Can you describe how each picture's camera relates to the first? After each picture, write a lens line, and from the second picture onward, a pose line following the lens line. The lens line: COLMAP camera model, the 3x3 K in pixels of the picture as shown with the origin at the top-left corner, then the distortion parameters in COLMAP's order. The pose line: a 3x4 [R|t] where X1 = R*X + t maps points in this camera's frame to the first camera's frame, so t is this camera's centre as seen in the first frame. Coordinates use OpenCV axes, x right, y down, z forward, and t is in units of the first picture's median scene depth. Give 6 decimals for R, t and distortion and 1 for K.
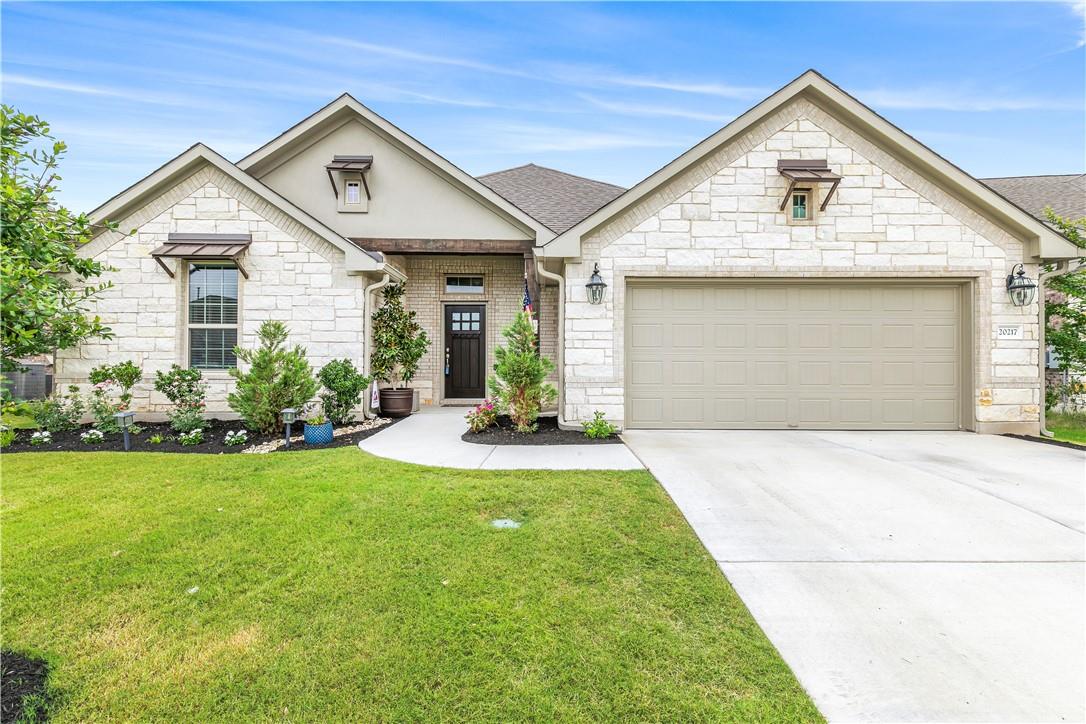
lens RADIAL K [[490.3, 0, 536.2], [0, 490.3, 342.9], [0, 0, 1]] dist [0.005124, -0.000054]
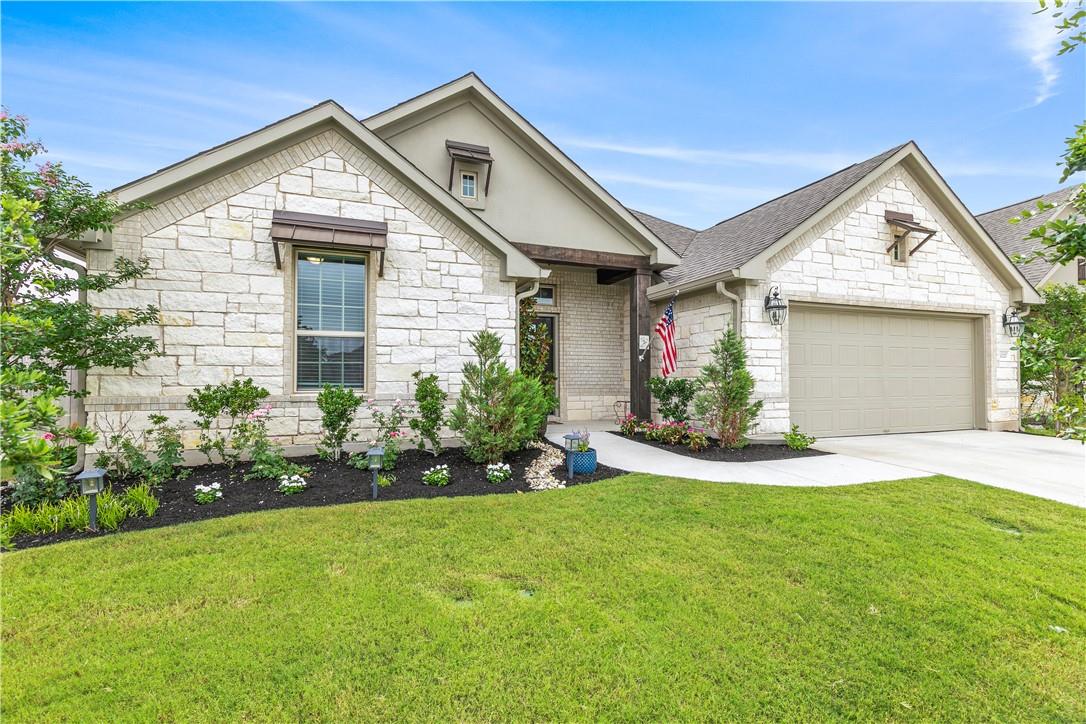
lens RADIAL K [[490.3, 0, 519.3], [0, 490.3, 346.5], [0, 0, 1]] dist [0.005124, -0.000054]
pose [[0.934057, 0.018997, 0.356619, -0.758828], [-0.011705, 0.999676, -0.022594, -0.000673], [-0.356932, 0.016930, 0.933977, 0.195469]]
